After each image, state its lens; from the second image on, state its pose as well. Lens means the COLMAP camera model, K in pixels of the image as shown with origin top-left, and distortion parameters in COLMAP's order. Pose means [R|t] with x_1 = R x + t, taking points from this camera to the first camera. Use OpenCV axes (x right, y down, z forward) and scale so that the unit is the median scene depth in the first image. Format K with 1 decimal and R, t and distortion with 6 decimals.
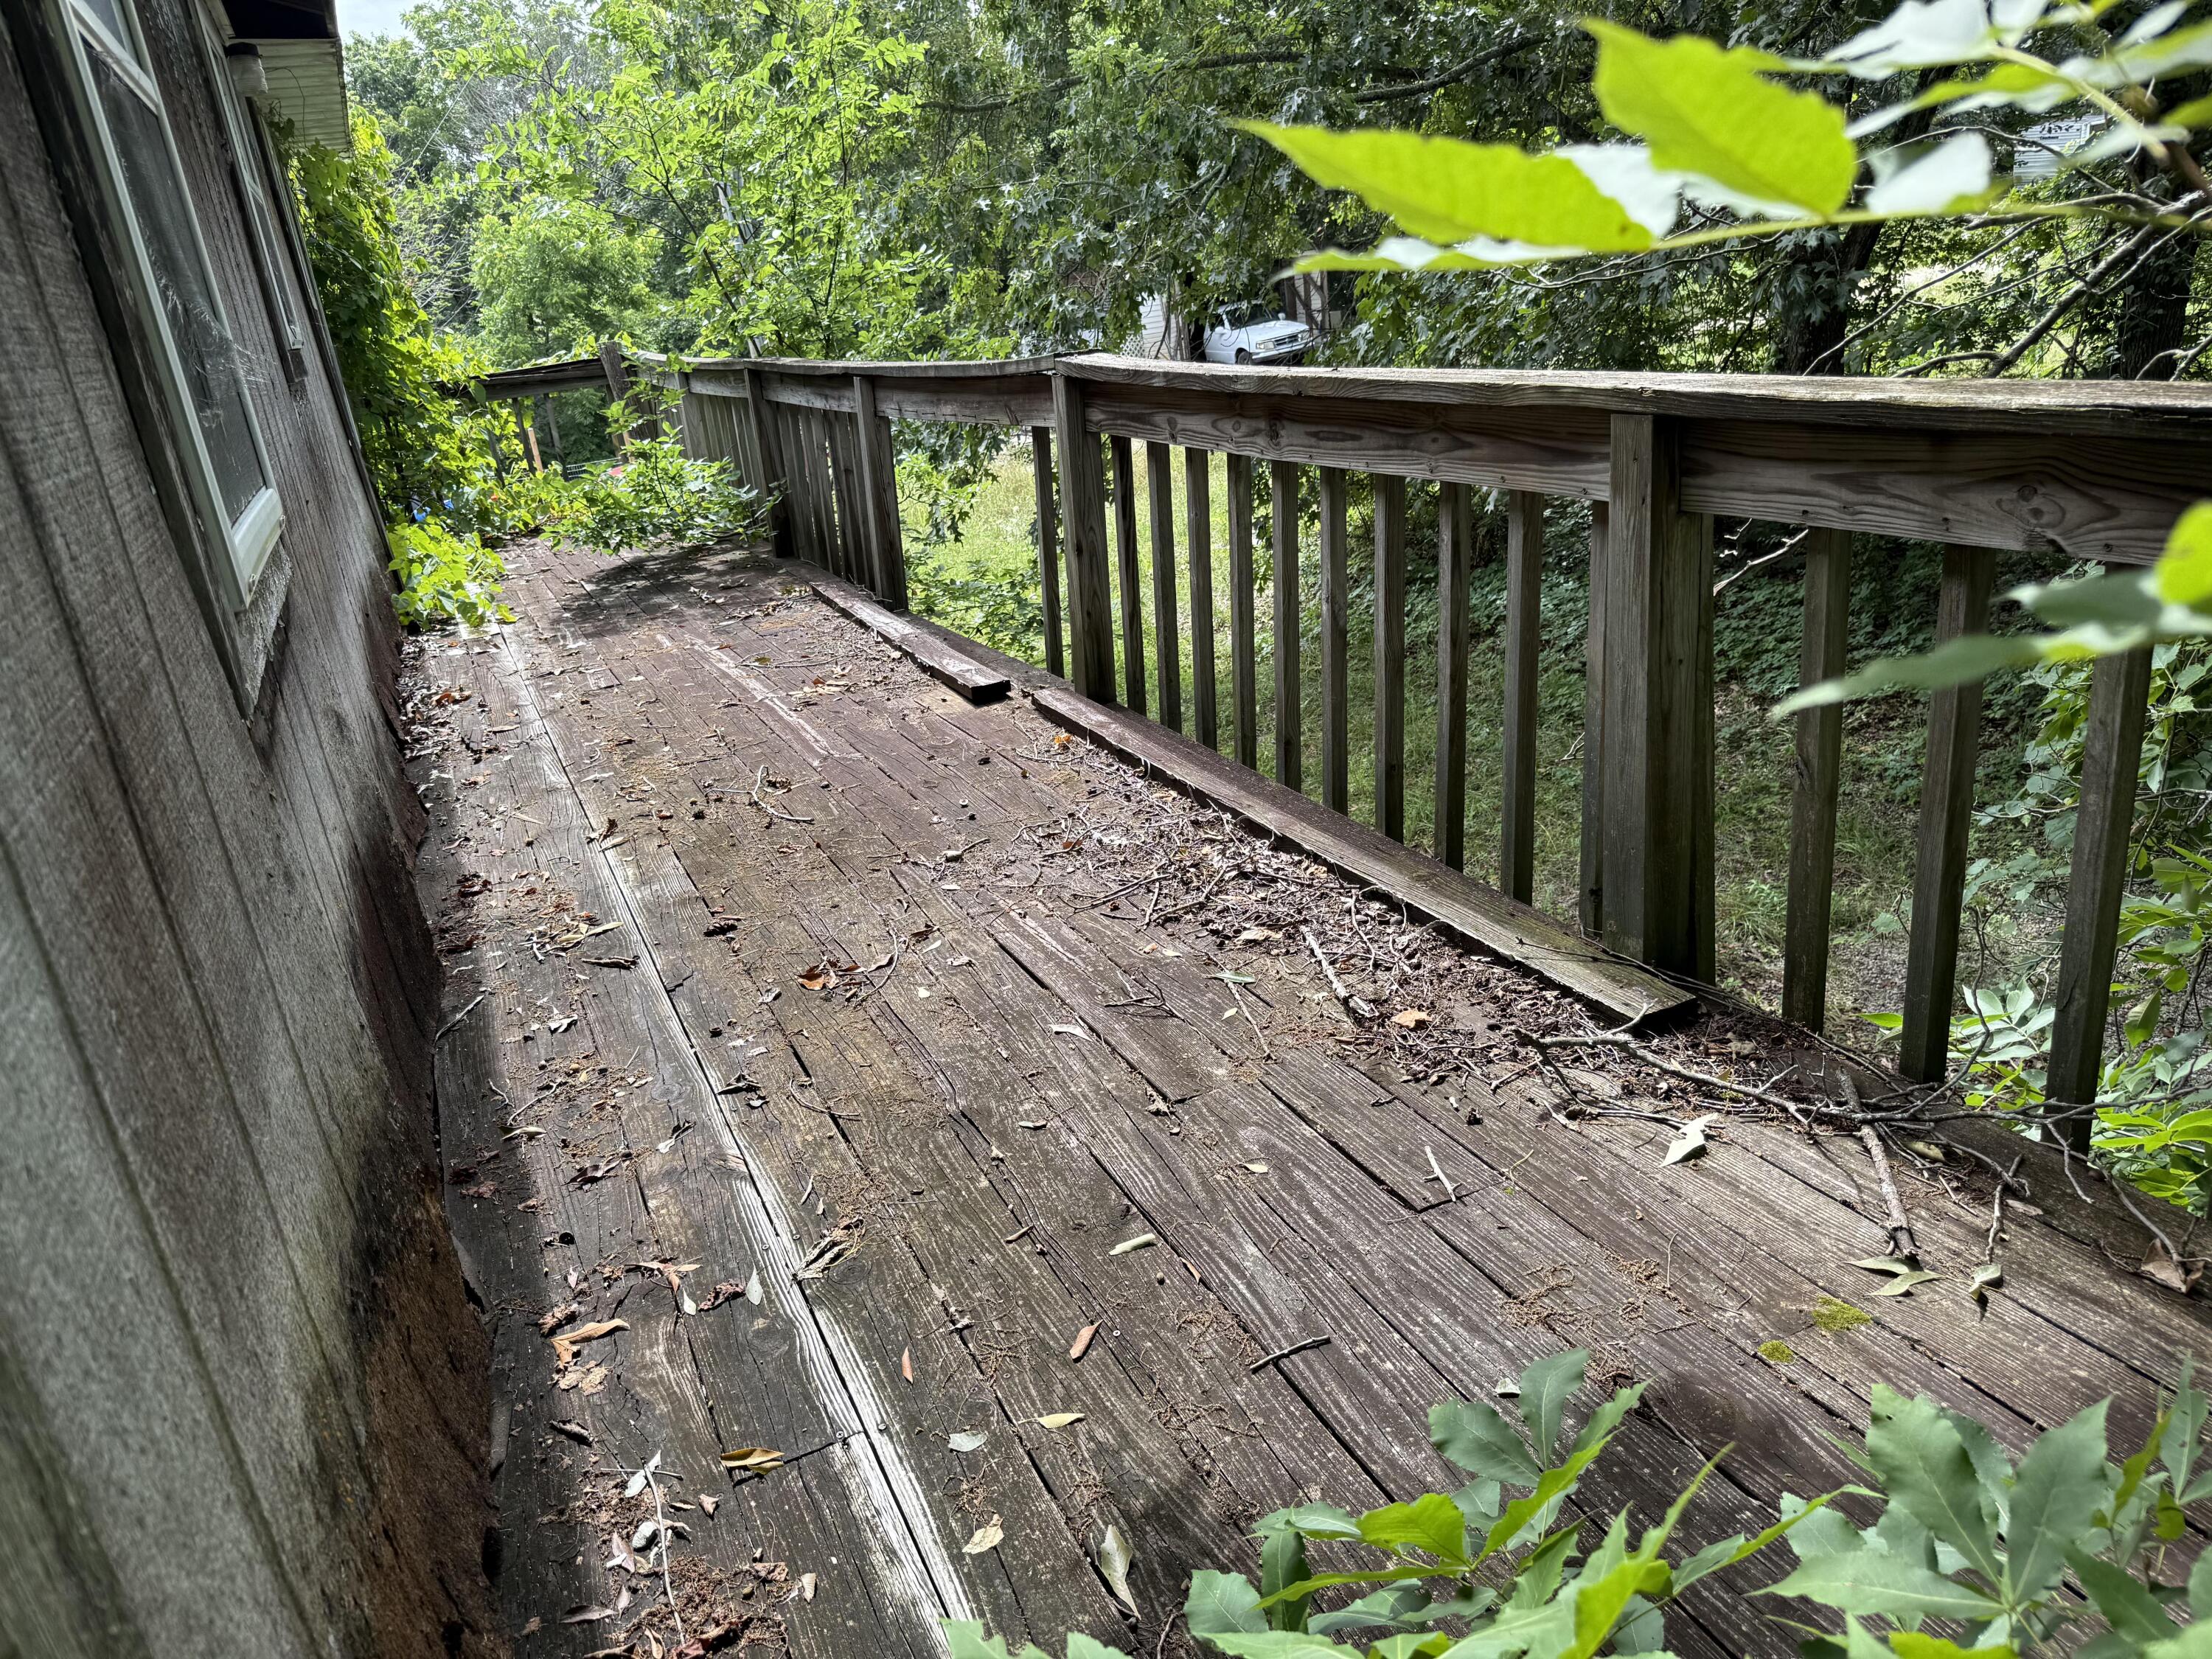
lens RADIAL K [[1599.1, 0, 1106.0], [0, 1599.1, 829.5], [0, 0, 1]] dist [0.007217, 0.001803]
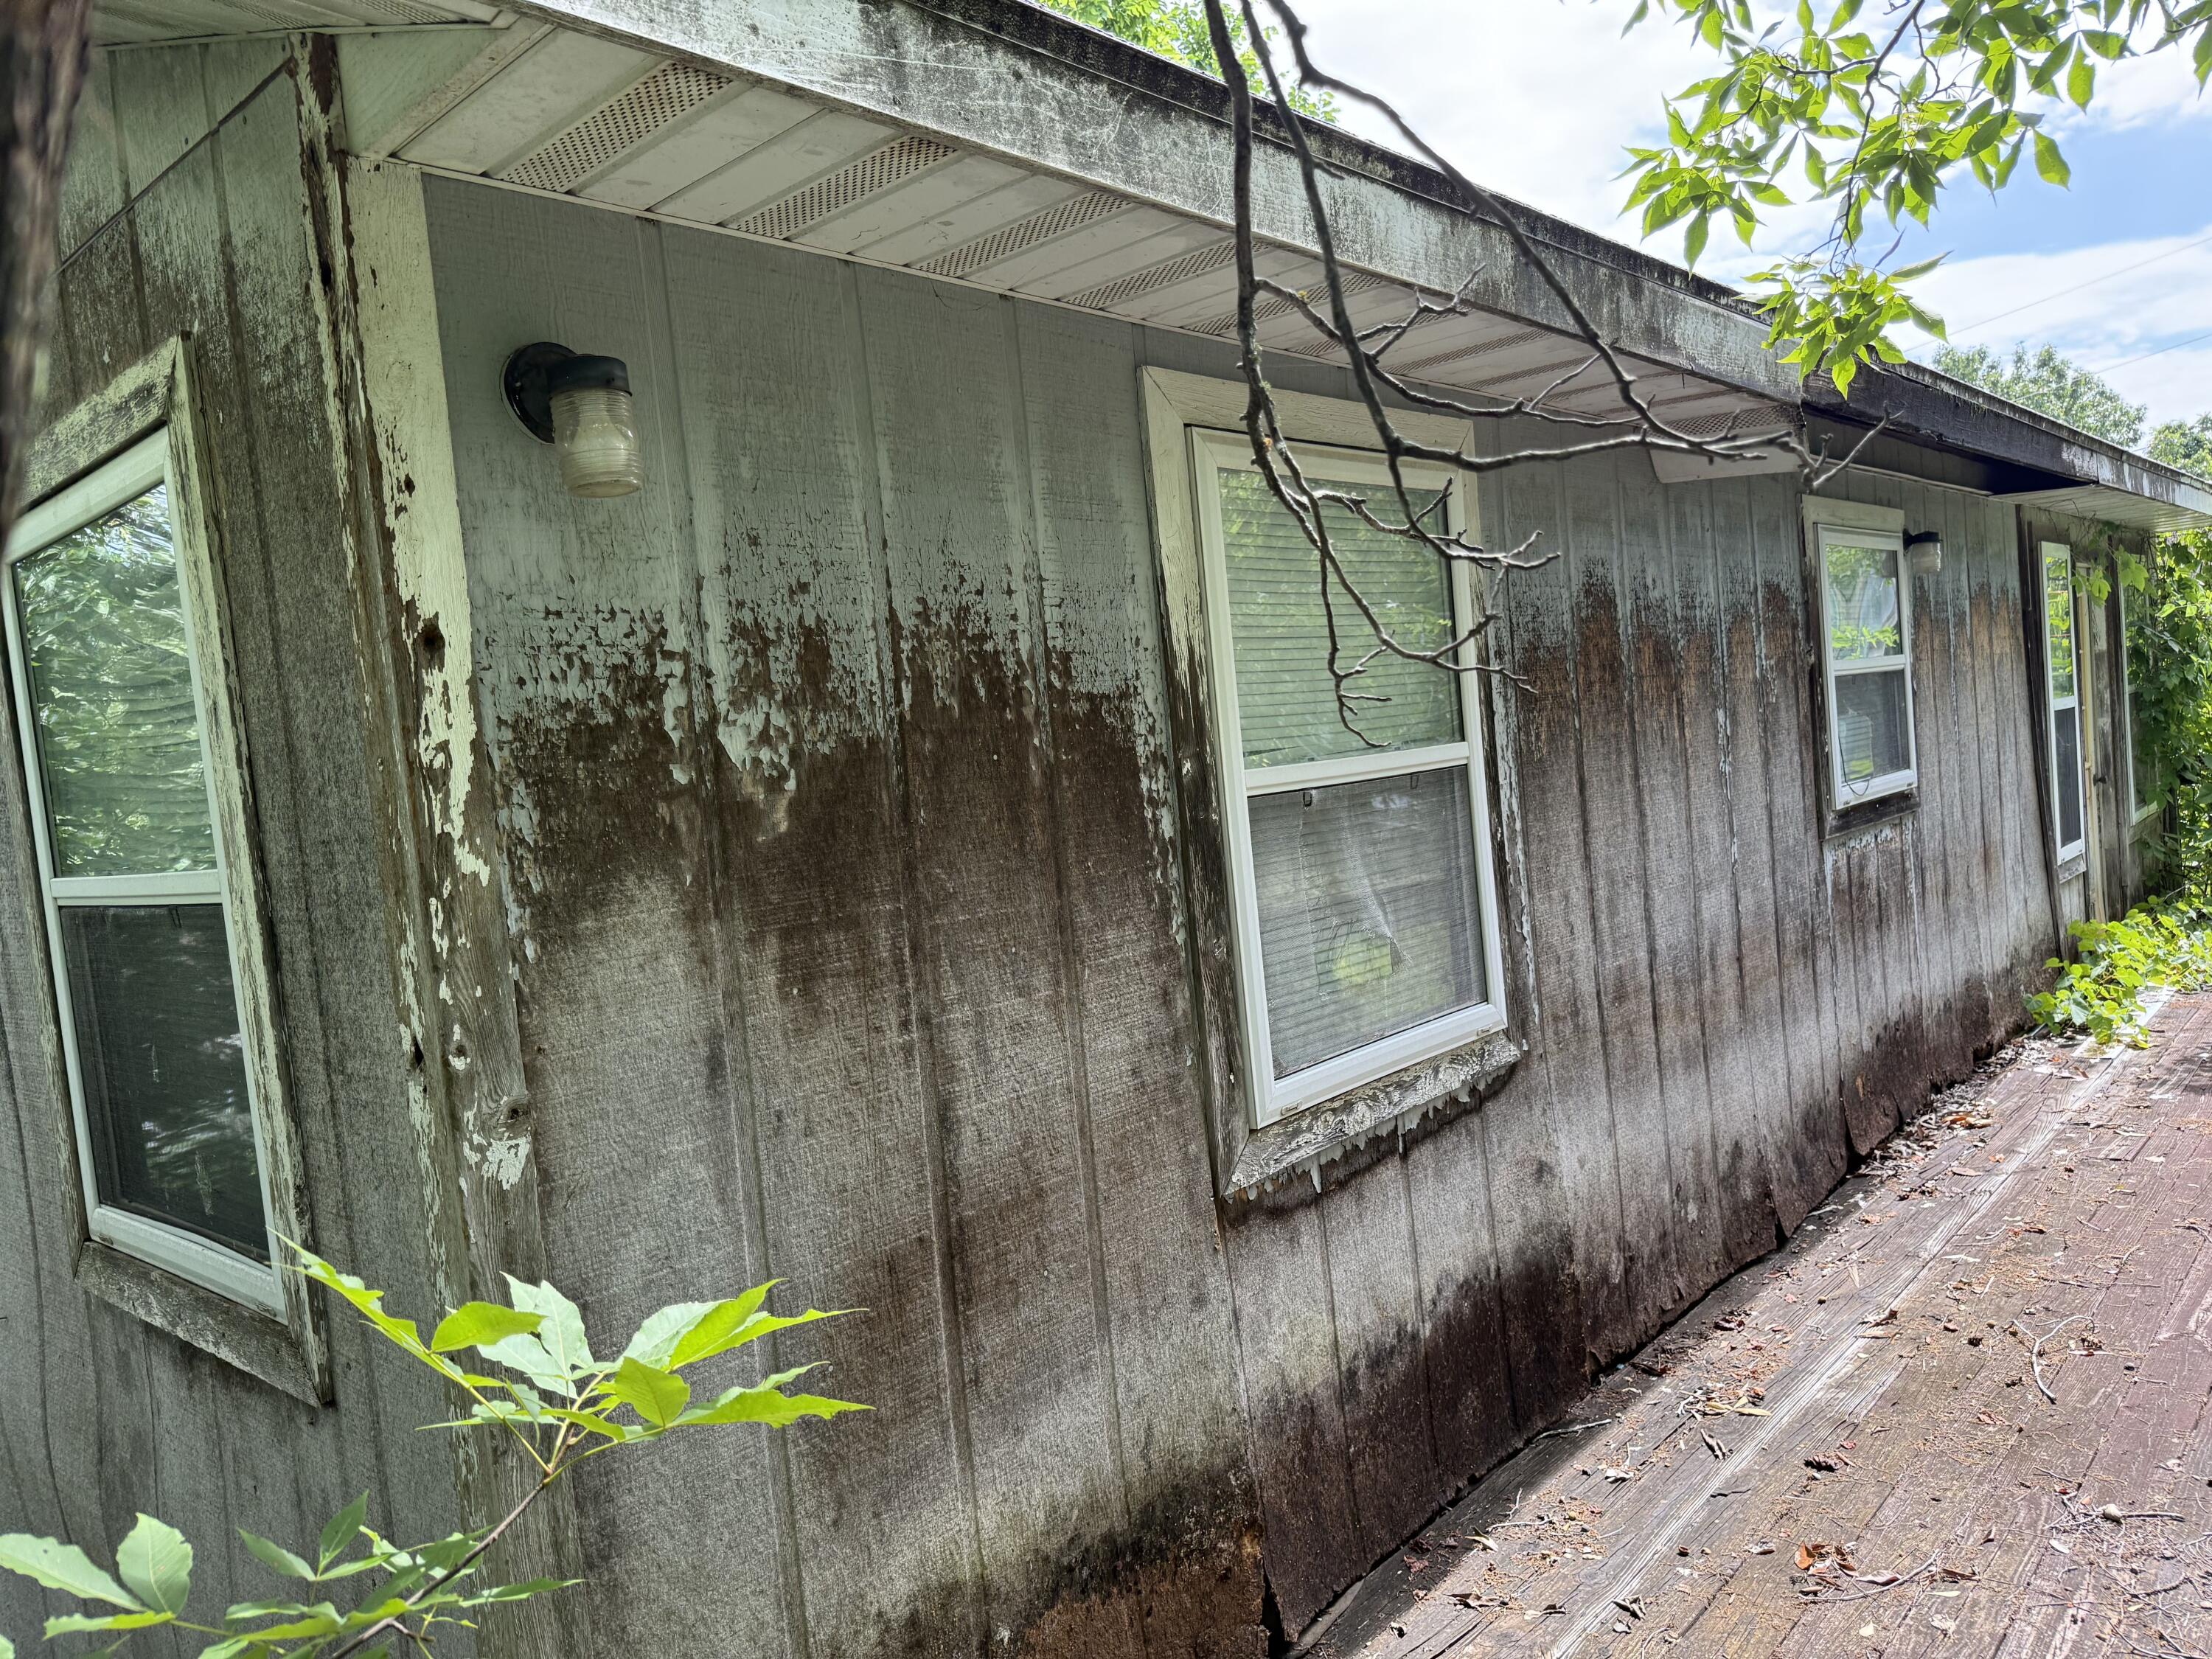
lens RADIAL K [[1572.3, 0, 1106.0], [0, 1572.3, 829.5], [0, 0, 1]] dist [0.177257, -0.397835]
pose [[0.417474, 0.141474, -0.897608, 0.695577], [-0.274936, 0.961172, 0.023620, -0.367118], [0.866098, 0.236924, 0.440161, 0.067863]]
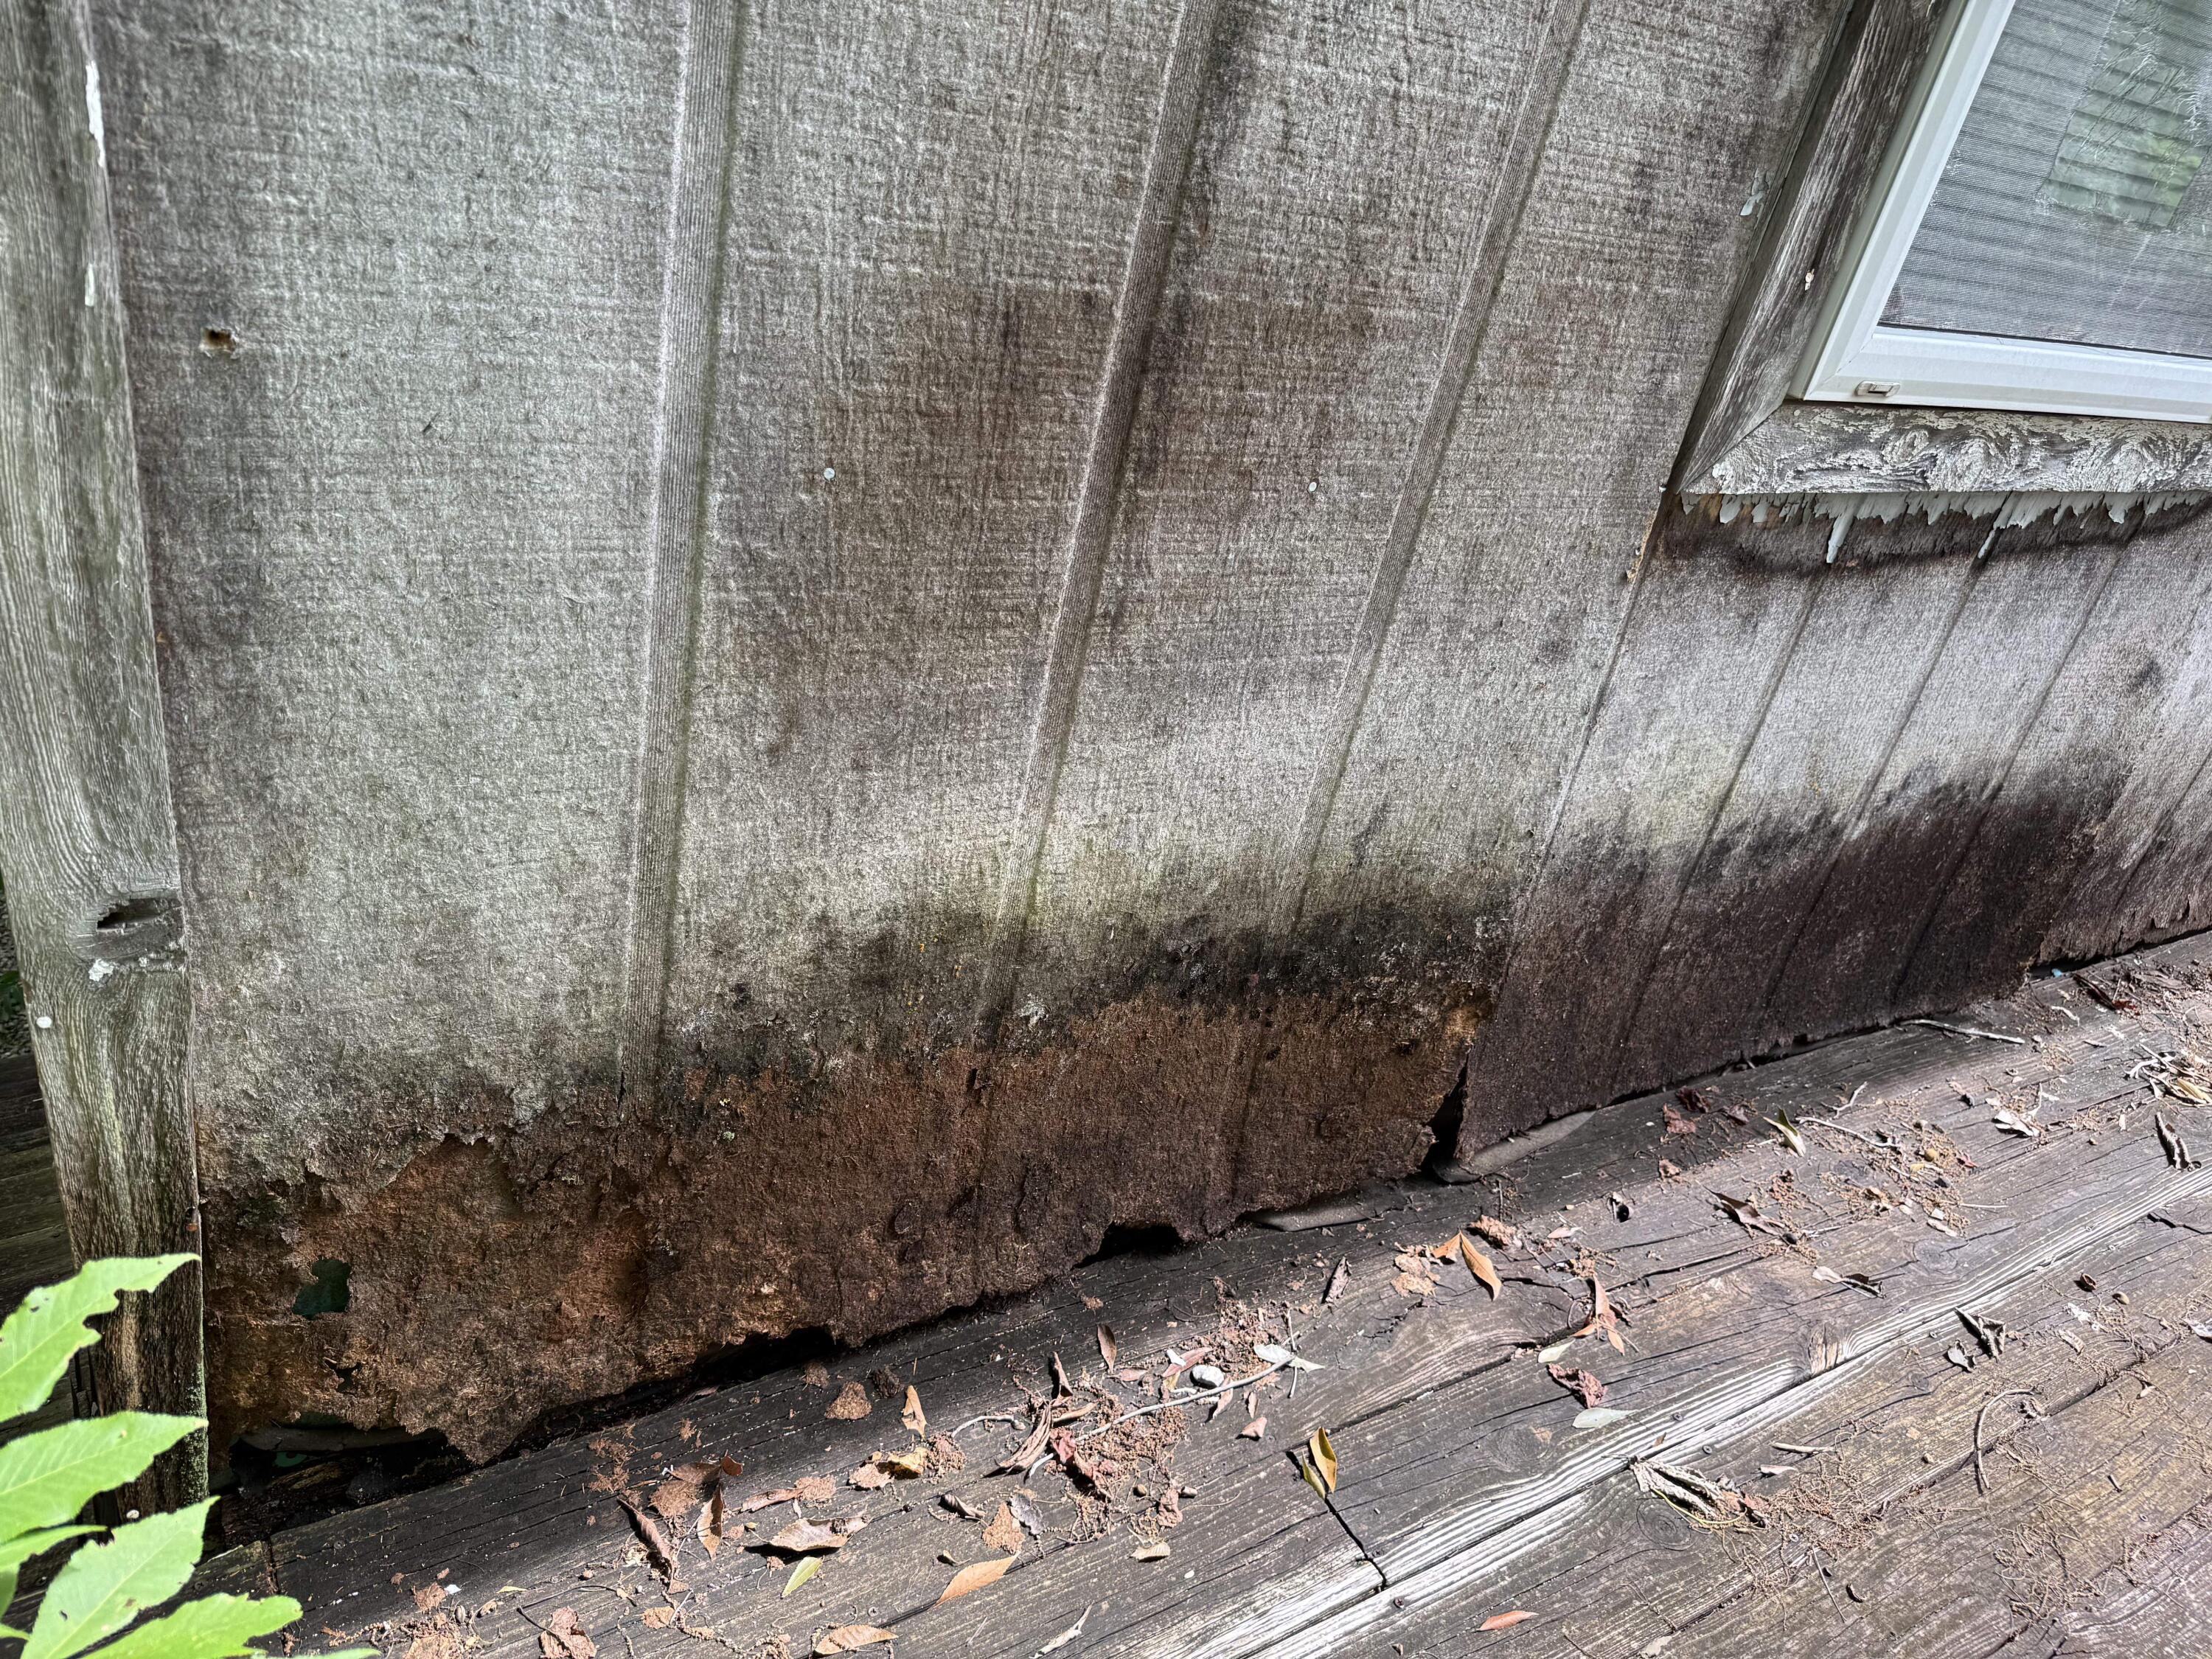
lens RADIAL K [[1537.4, 0, 1052.6], [0, 1537.4, 834.6], [0, 0, 1]] dist [0.089748, -0.136192]
pose [[0.078009, 0.615526, -0.784247, 0.184986], [-0.522116, 0.695362, 0.493828, -0.151029], [0.849299, 0.370945, 0.375621, 0.379610]]
